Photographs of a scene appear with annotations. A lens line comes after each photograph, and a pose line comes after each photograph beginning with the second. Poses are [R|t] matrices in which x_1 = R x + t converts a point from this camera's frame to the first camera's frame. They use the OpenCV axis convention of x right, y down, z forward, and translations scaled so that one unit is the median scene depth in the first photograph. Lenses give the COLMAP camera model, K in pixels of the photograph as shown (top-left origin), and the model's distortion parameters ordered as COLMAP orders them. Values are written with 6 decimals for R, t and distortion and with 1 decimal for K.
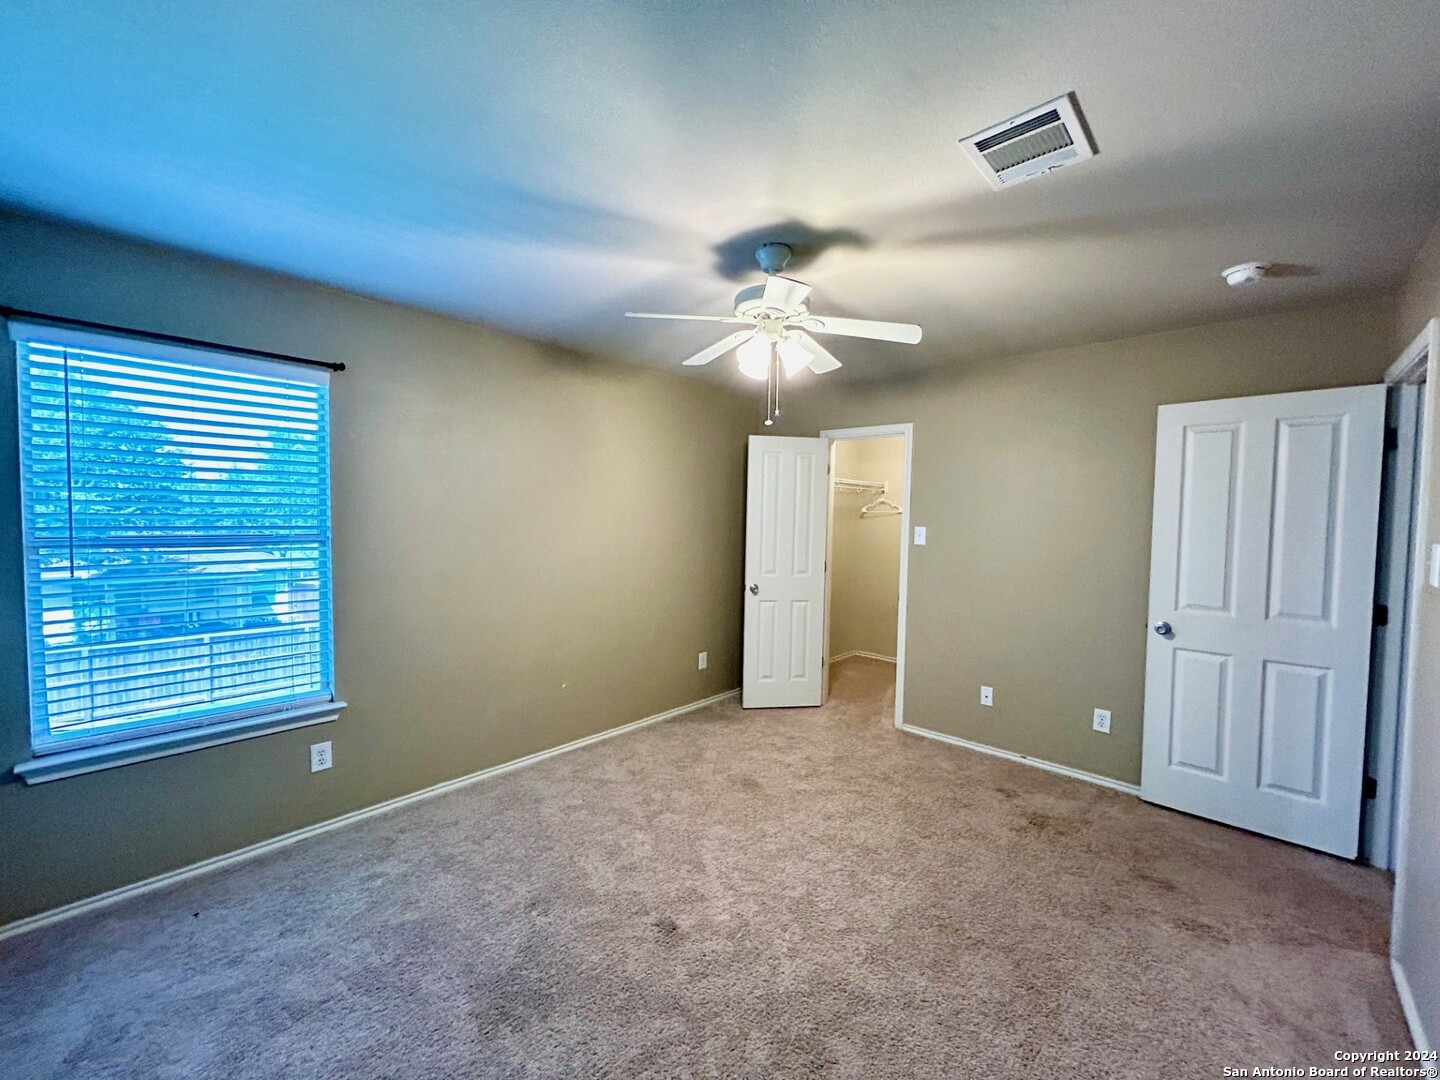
lens RADIAL K [[587.2, 0, 723.8], [0, 587.2, 537.1], [0, 0, 1]] dist [0.002789, 0.000090]
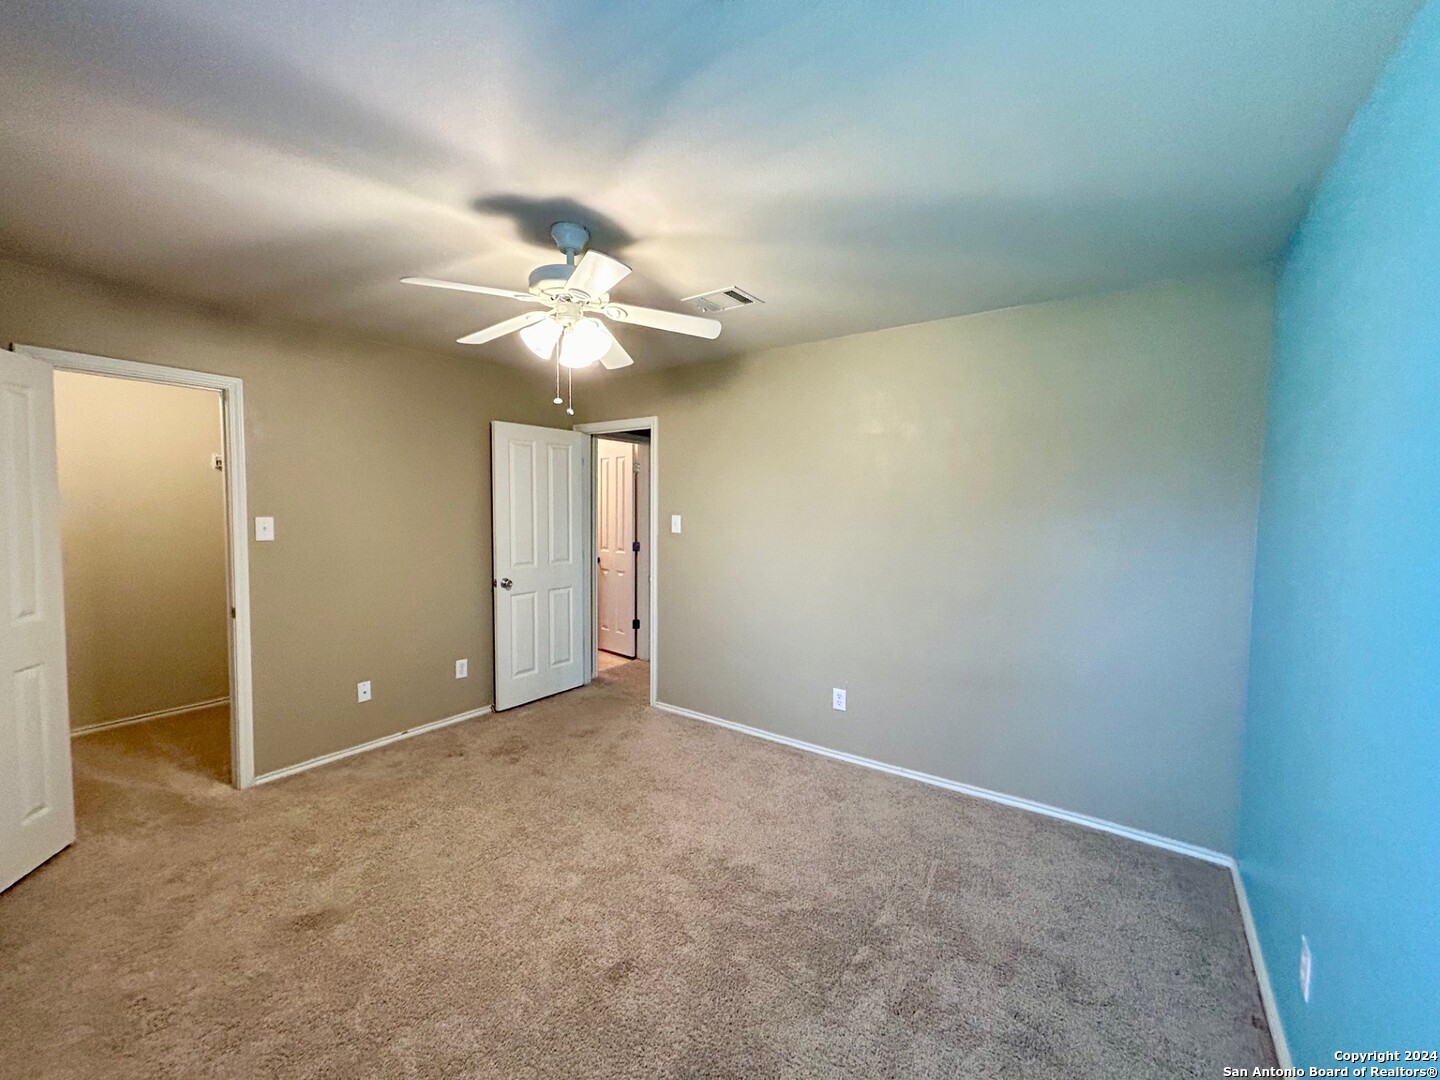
lens RADIAL K [[587.2, 0, 722.8], [0, 587.2, 540.3], [0, 0, 1]] dist [0.002789, 0.000090]
pose [[-0.139976, -0.077558, 0.987113, -0.672669], [0.026151, 0.996290, 0.081987, -0.045215], [-0.989809, 0.037291, -0.137429, 0.661926]]
